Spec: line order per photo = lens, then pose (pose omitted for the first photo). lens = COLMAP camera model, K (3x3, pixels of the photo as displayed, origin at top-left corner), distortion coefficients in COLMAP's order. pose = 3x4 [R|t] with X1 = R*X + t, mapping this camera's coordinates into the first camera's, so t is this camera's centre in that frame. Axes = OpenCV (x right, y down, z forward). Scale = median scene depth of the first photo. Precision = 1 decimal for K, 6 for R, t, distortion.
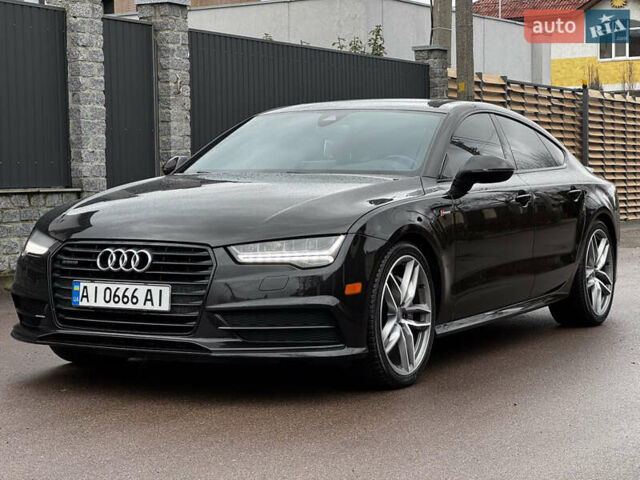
lens RADIAL K [[1514.1, 0, 320.0], [0, 1514.1, 240.0], [0, 0, 1]] dist [-0.136319, 4.599746]
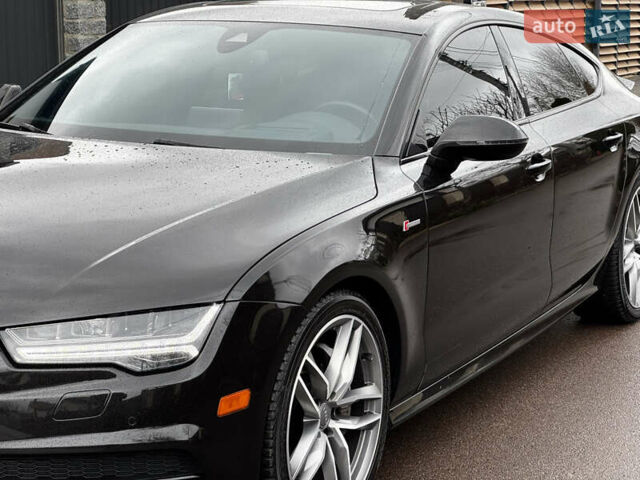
lens RADIAL K [[1514.1, 0, 320.0], [0, 1514.1, 240.0], [0, 0, 1]] dist [-0.136319, 4.599746]
pose [[0.999853, 0.016109, 0.005914, 0.048141], [-0.016705, 0.992540, 0.120770, -0.091931], [-0.003925, -0.120851, 0.992663, 0.451122]]
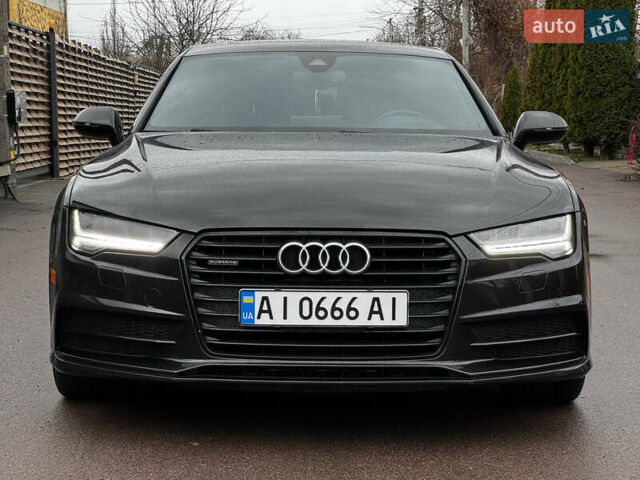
lens RADIAL K [[1514.1, 0, 320.0], [0, 1514.1, 240.0], [0, 0, 1]] dist [-0.136319, 4.599746]
pose [[0.867636, -0.034650, 0.495990, -0.477307], [0.017700, 0.999089, 0.038834, -0.022402], [-0.496884, -0.024915, 0.867459, 0.378867]]
